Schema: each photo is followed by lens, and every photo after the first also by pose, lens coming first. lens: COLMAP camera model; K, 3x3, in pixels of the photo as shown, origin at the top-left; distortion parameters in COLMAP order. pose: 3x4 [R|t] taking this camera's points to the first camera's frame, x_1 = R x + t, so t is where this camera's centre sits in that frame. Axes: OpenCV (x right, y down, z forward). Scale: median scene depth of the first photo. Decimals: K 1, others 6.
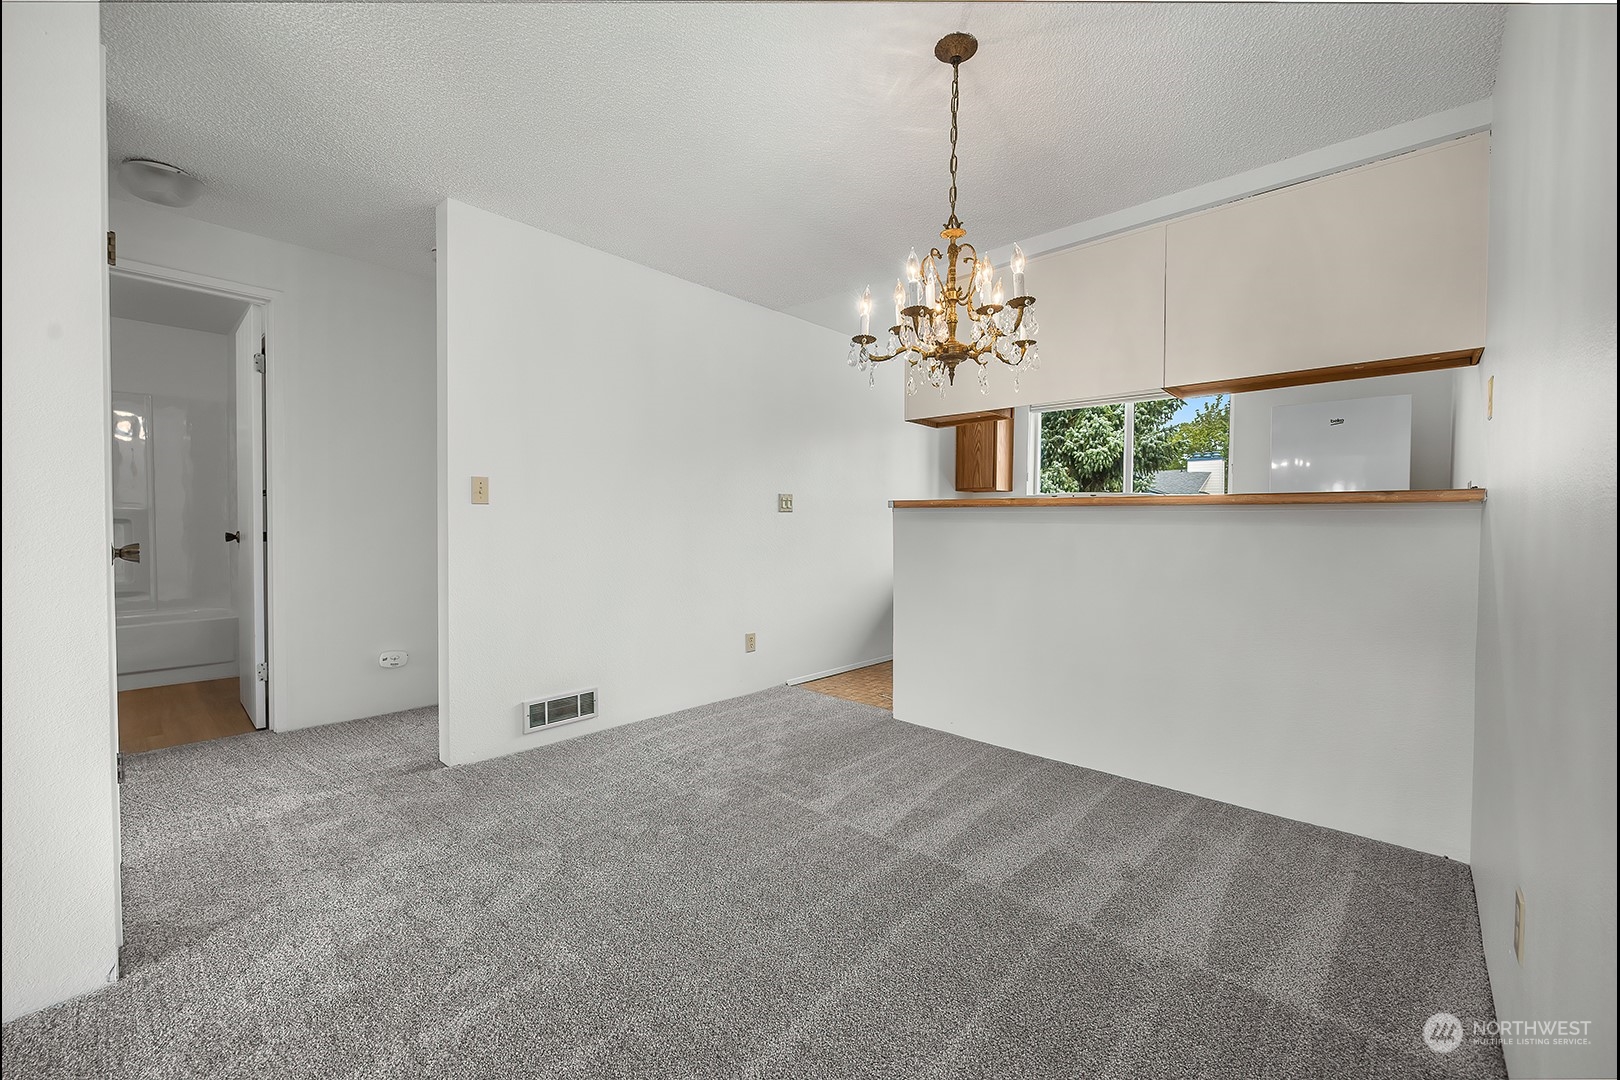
lens RADIAL K [[649.5, 0, 818.3], [0, 649.5, 536.2], [0, 0, 1]] dist [0.002830, -0.000519]
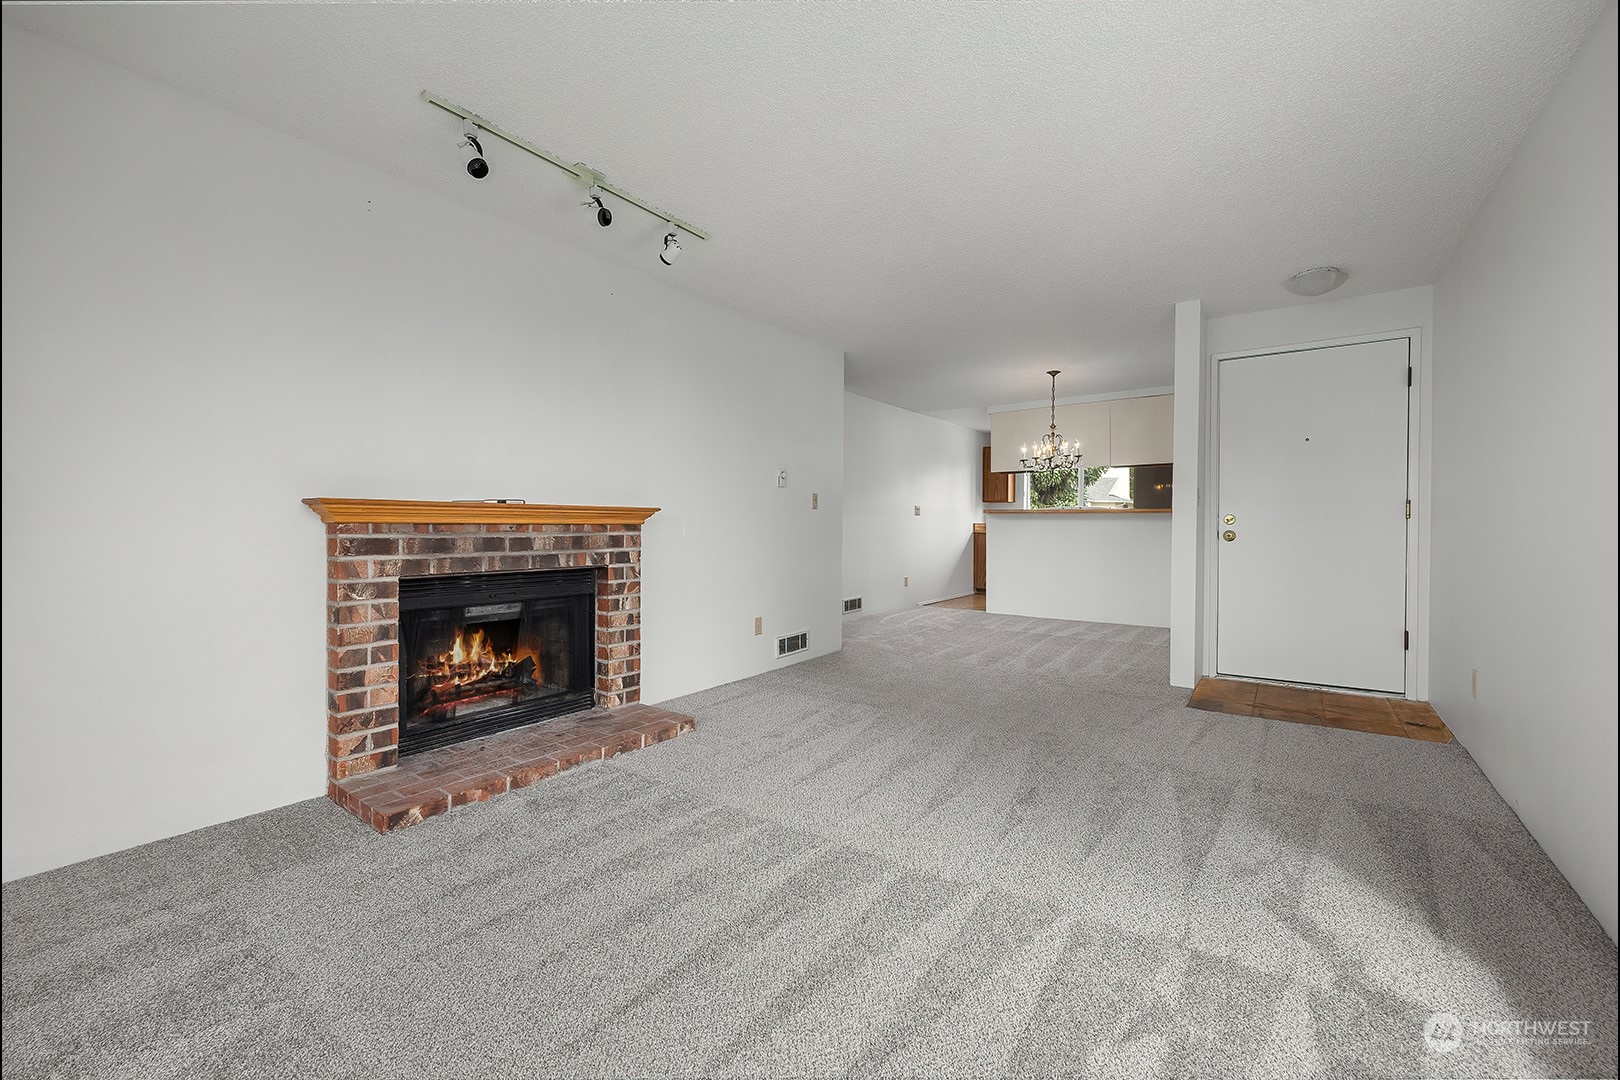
lens RADIAL K [[649.5, 0, 810.0], [0, 649.5, 544.4], [0, 0, 1]] dist [0.002830, -0.000519]
pose [[0.995312, -0.009988, 0.096200, -0.425022], [0.009970, 0.999950, 0.000668, 0.032262], [-0.096202, 0.000295, 0.995362, -0.684195]]
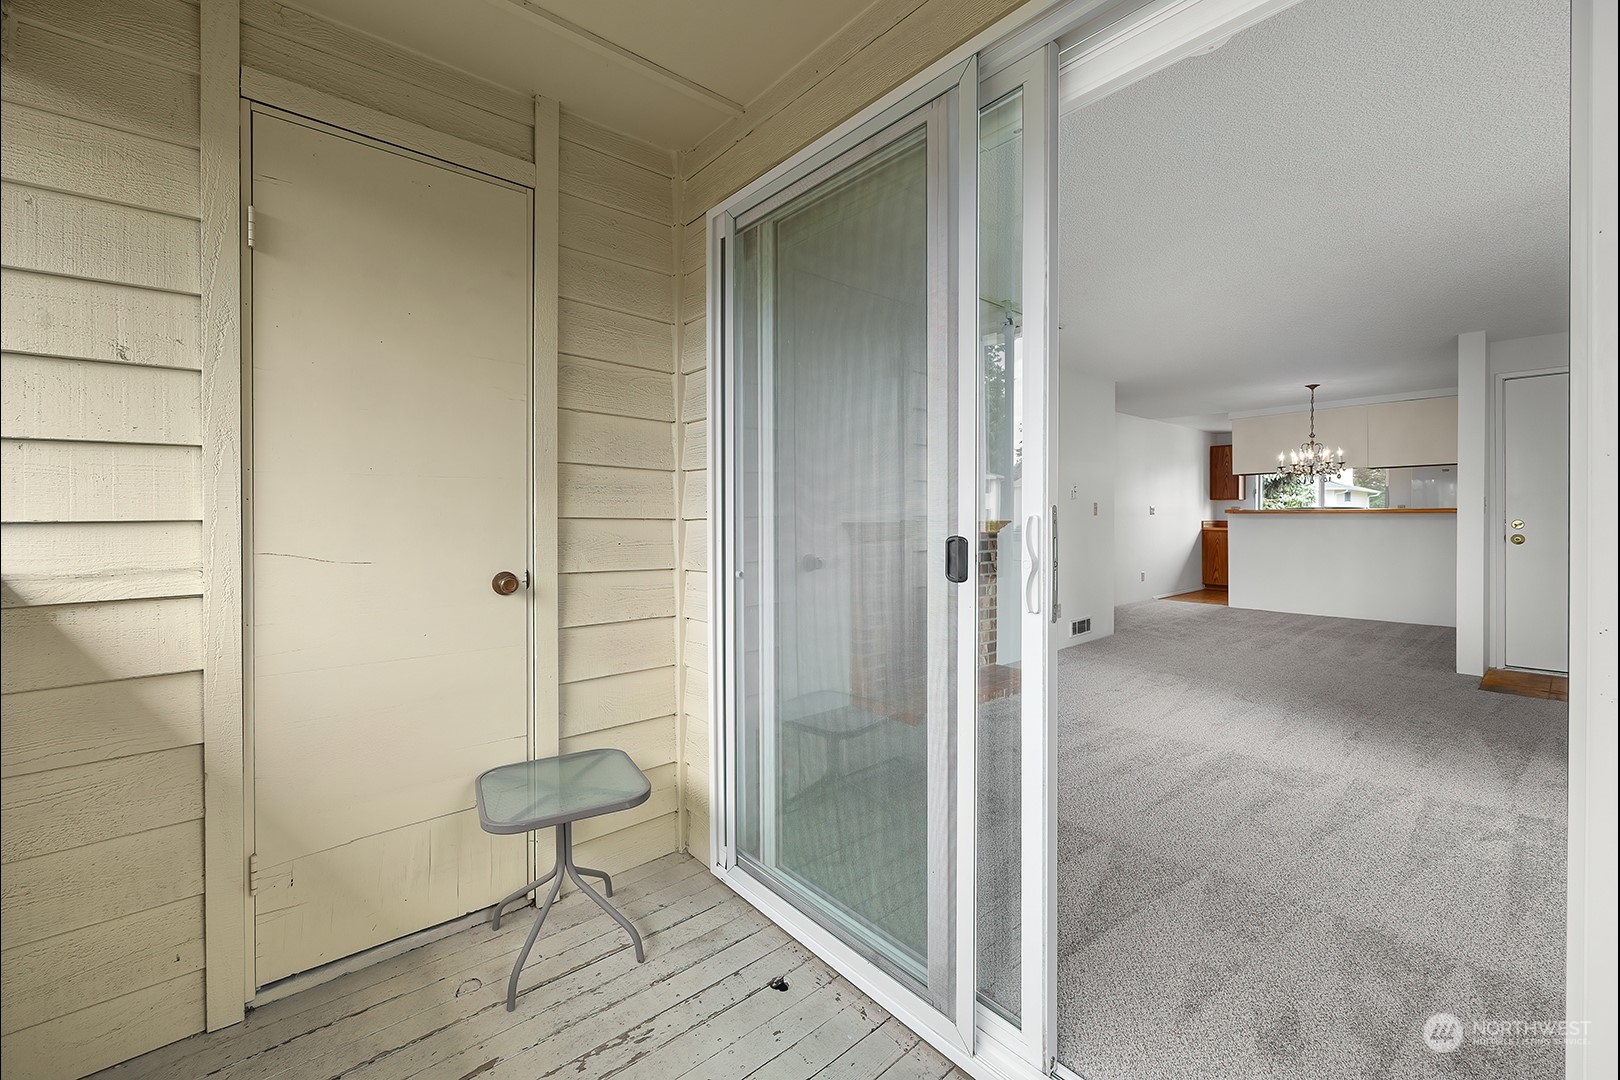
lens RADIAL K [[649.5, 0, 818.3], [0, 649.5, 528.2], [0, 0, 1]] dist [0.002830, -0.000519]
pose [[0.991281, -0.012291, -0.131190, -0.640048], [0.010571, 0.999849, -0.013796, 0.015492], [0.131340, 0.012289, 0.991261, -0.916486]]
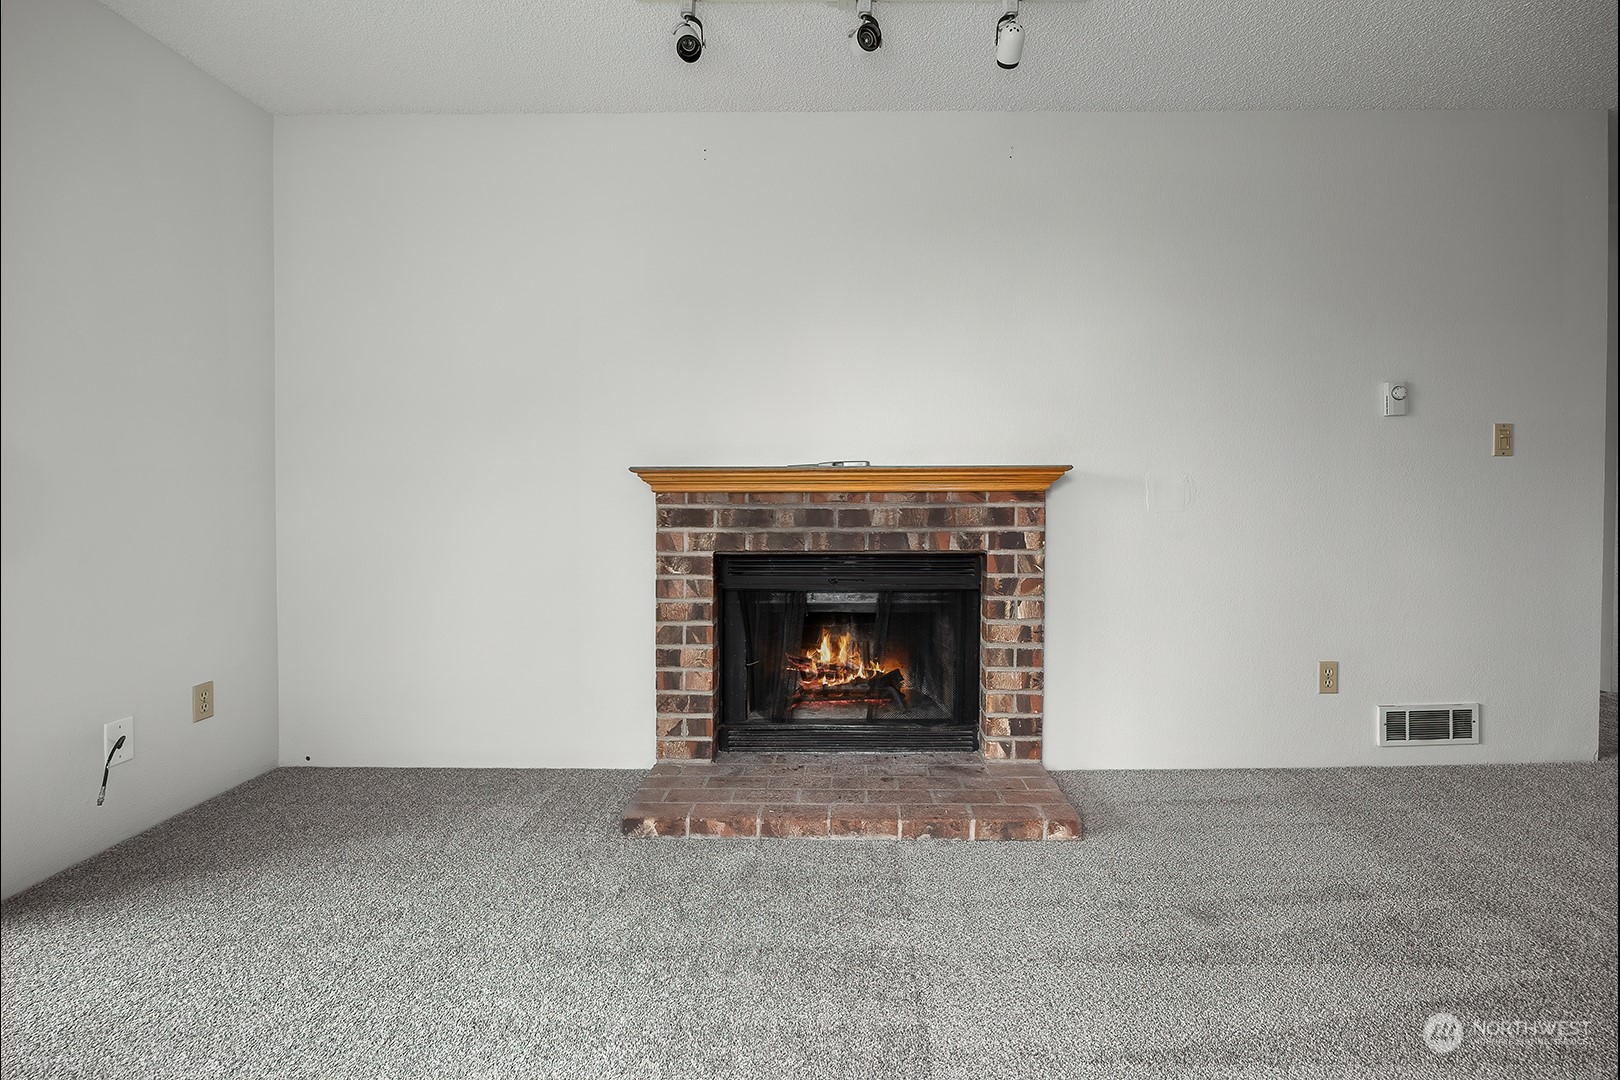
lens RADIAL K [[717.9, 0, 758.2], [0, 717.9, 507.9], [0, 0, 1]] dist [-0.015998, 0.000000]
pose [[0.661905, -0.003517, -0.749580, -0.312552], [-0.011655, 0.999820, -0.014983, 0.031167], [0.749498, 0.018654, 0.661744, -0.488251]]
